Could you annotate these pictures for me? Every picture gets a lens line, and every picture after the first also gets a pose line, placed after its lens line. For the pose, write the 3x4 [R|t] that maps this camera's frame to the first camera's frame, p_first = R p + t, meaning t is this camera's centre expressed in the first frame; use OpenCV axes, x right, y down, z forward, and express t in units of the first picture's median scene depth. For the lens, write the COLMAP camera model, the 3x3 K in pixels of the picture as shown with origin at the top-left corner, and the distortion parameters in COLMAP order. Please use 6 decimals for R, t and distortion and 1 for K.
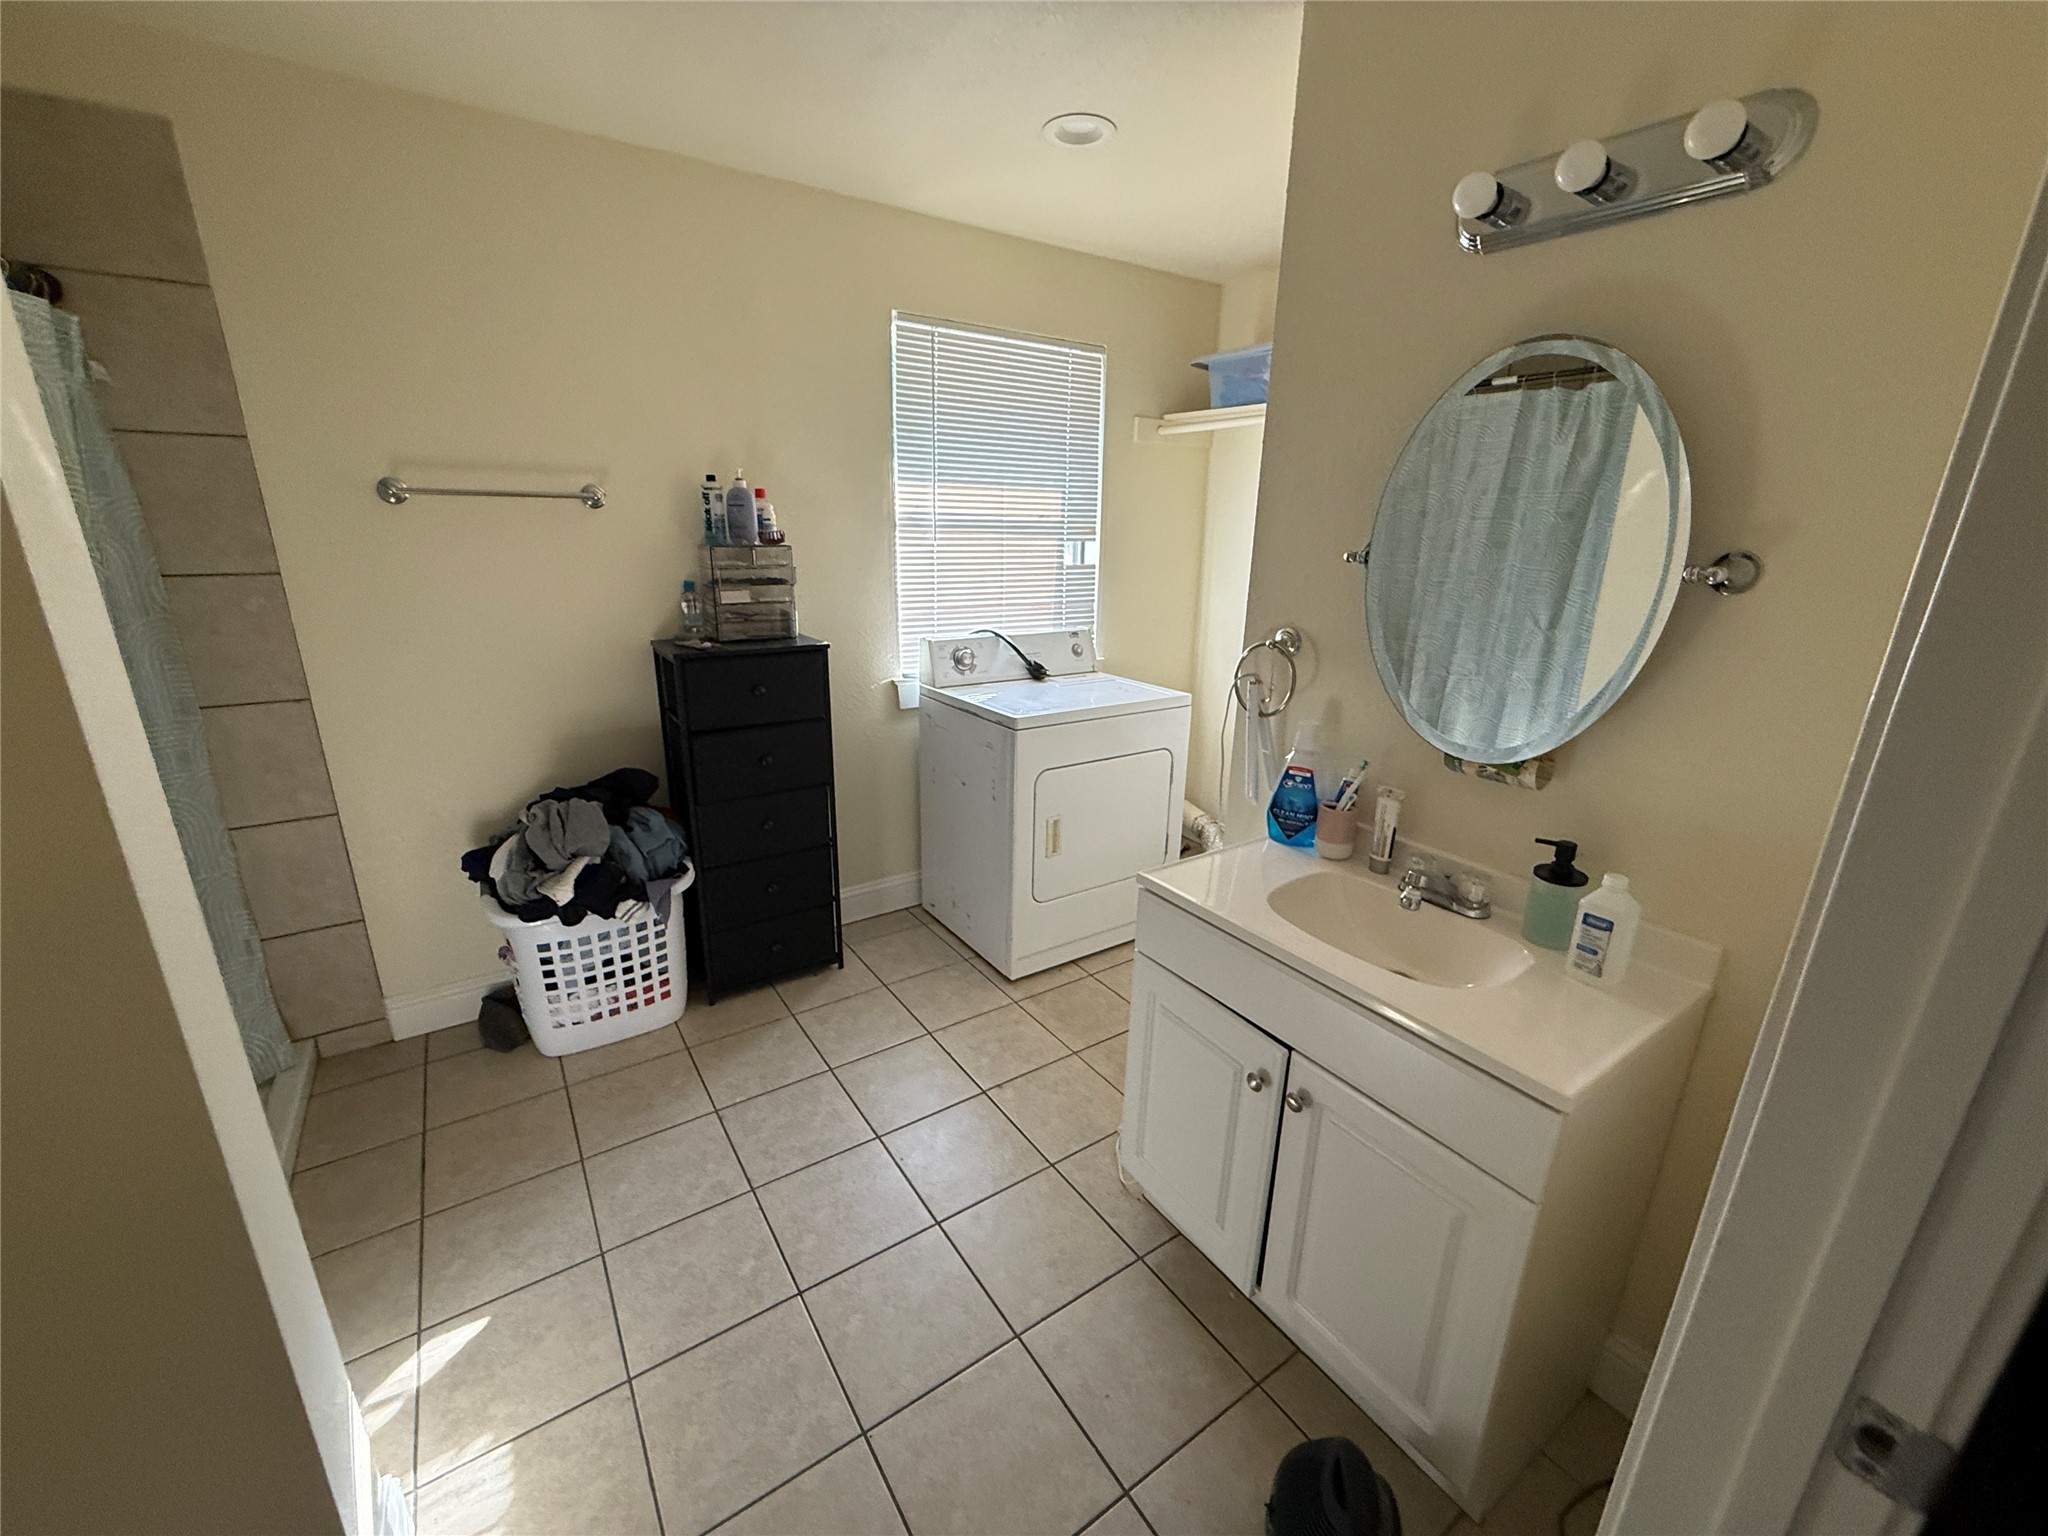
lens RADIAL K [[814.6, 0, 1021.5], [0, 814.6, 767.3], [0, 0, 1]] dist [-0.000489, -0.000058]
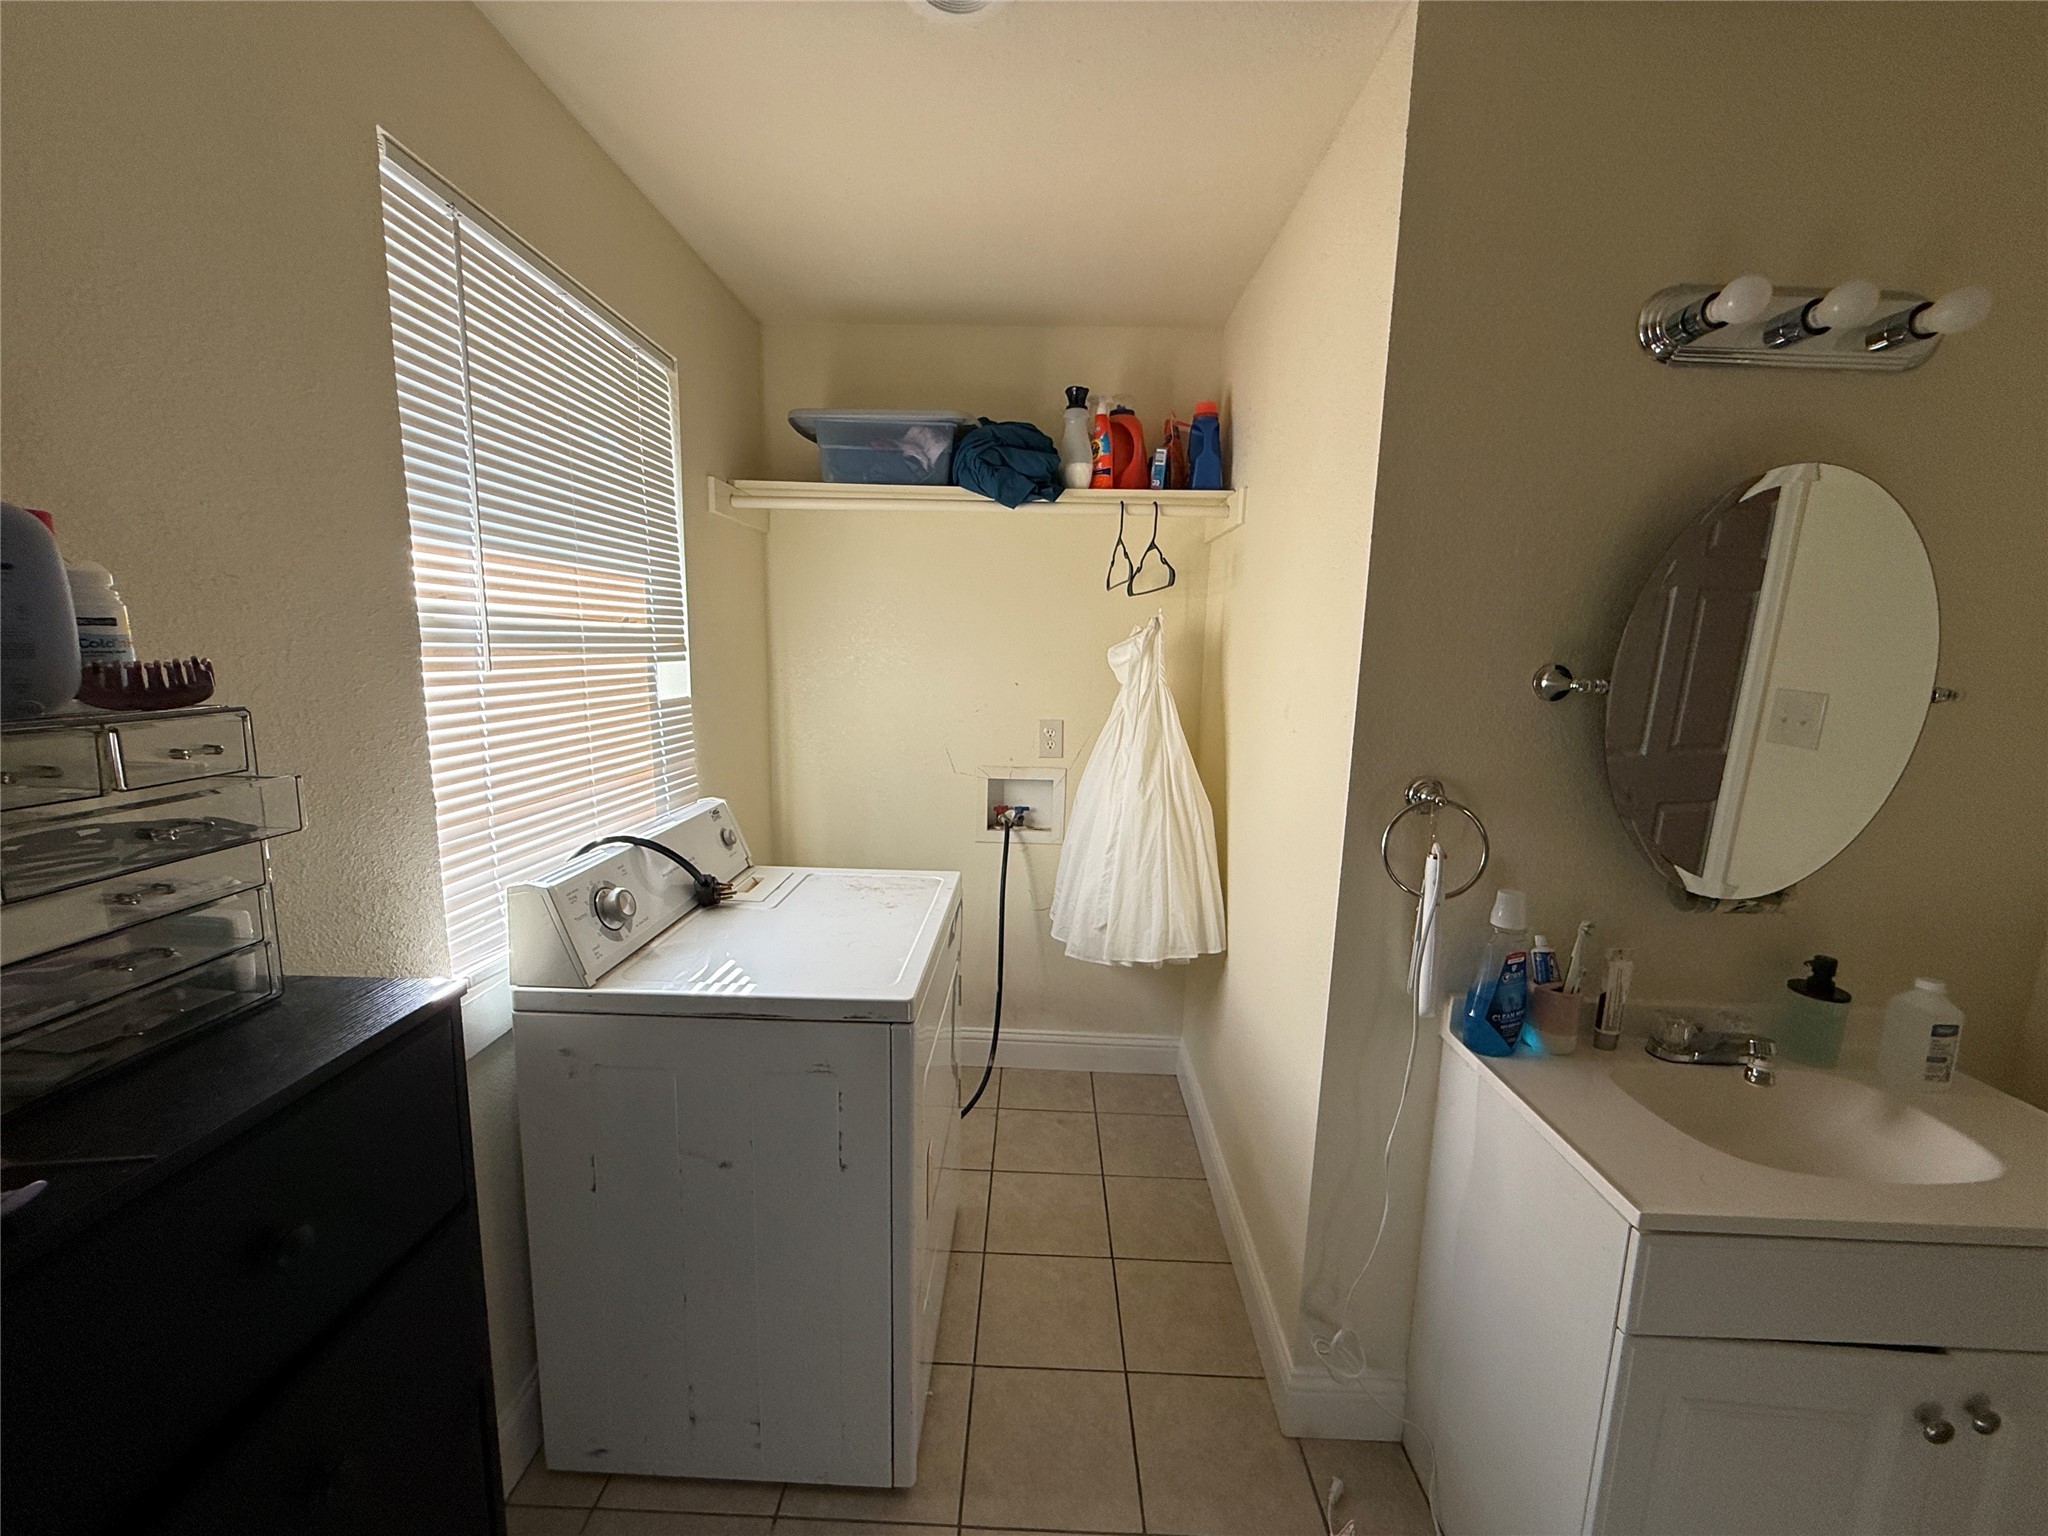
lens RADIAL K [[826.3, 0, 1026.7], [0, 826.3, 766.4], [0, 0, 1]] dist [-0.001118, -0.000069]
pose [[0.585581, -0.123236, 0.801192, -0.364675], [0.221236, 0.975150, -0.011705, -0.181126], [-0.779840, 0.184107, 0.598293, 0.588637]]
